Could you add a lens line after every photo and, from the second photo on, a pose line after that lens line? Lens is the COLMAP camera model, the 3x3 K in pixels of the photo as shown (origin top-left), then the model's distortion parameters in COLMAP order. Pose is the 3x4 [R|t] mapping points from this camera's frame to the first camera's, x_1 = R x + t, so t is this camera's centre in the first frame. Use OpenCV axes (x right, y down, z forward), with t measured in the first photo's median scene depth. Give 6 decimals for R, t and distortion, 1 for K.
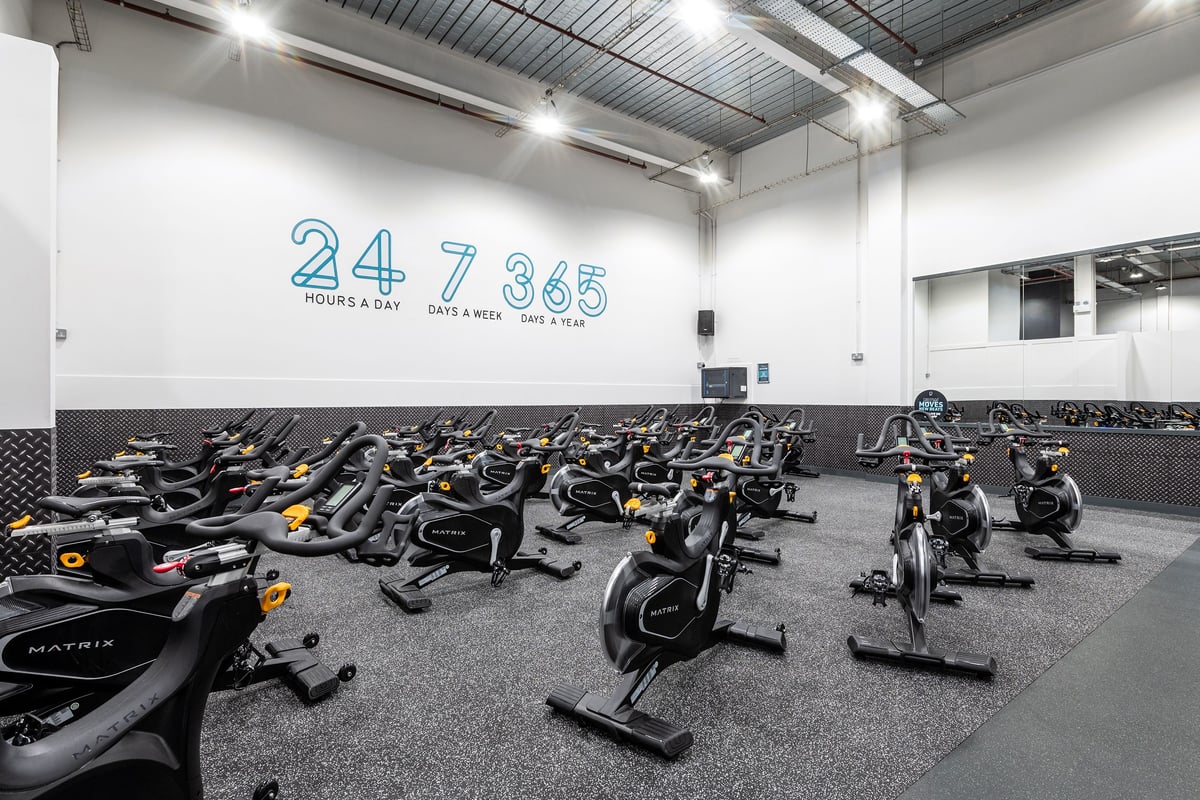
lens RADIAL K [[562.9, 0, 600.0], [0, 562.9, 400.0], [0, 0, 1]] dist [-0.043269, -0.000147]
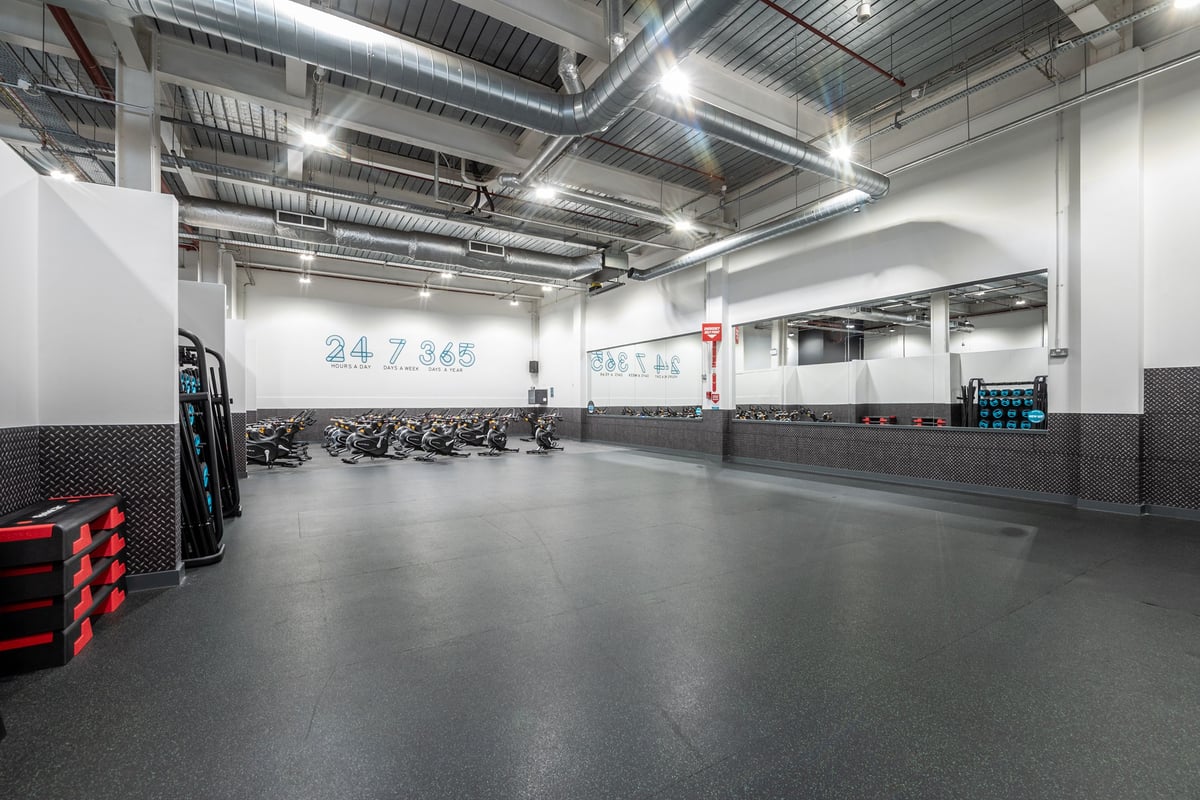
lens RADIAL K [[505.1, 0, 600.0], [0, 505.1, 400.0], [0, 0, 1]] dist [-0.001491, -0.000068]
pose [[0.997615, 0.002463, -0.068980, 0.633142], [-0.002979, 0.999968, -0.007372, -0.006838], [0.068960, 0.007559, 0.997591, -0.906106]]
